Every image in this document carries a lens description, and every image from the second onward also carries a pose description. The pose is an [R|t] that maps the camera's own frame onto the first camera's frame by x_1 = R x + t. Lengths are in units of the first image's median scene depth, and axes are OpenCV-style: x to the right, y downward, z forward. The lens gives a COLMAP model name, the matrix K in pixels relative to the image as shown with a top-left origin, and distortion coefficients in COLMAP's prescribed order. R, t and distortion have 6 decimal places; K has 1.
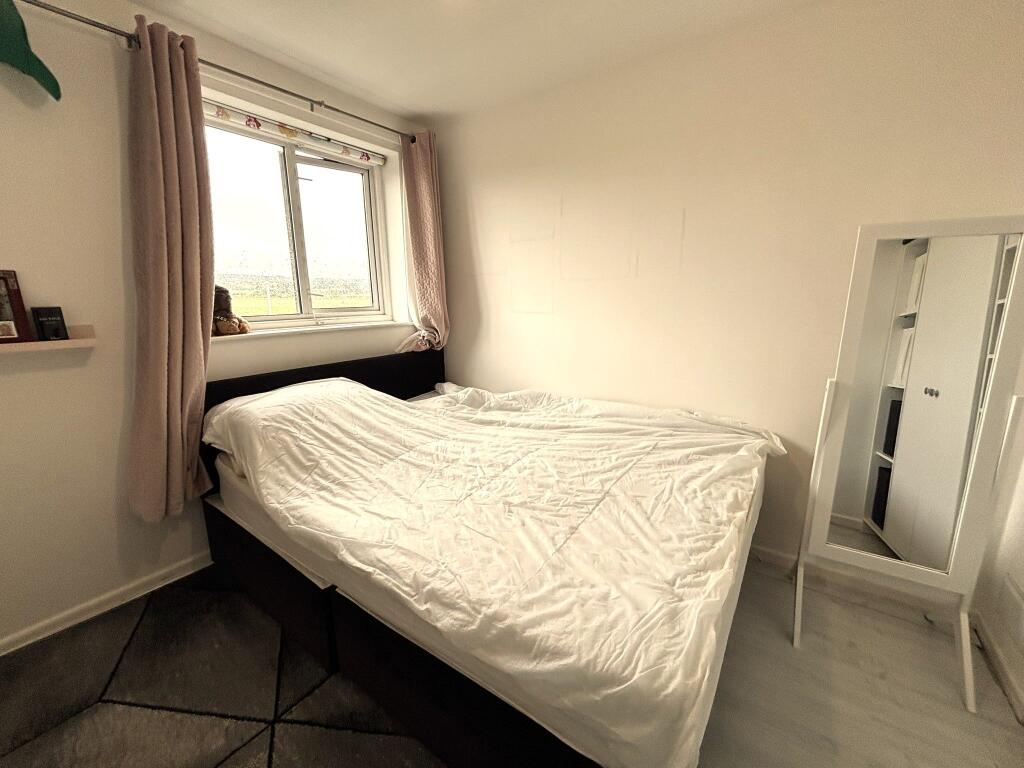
lens RADIAL K [[418.3, 0, 512.0], [0, 418.3, 384.0], [0, 0, 1]] dist [0.001879, 0.000089]
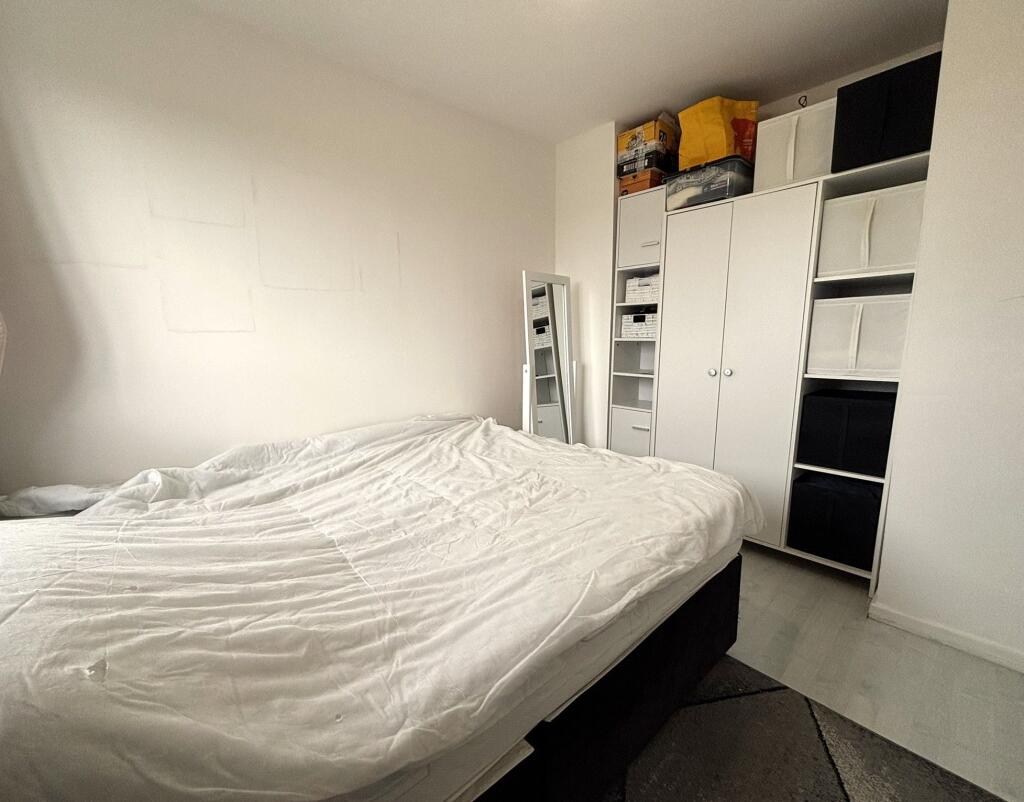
lens RADIAL K [[429.0, 0, 512.0], [0, 429.0, 401.0], [0, 0, 1]] dist [-0.000943, -0.000046]
pose [[0.237508, -0.152332, 0.959367, -0.785826], [0.224840, 0.969428, 0.098266, -0.041086], [-0.945006, 0.192365, 0.264497, 0.635205]]
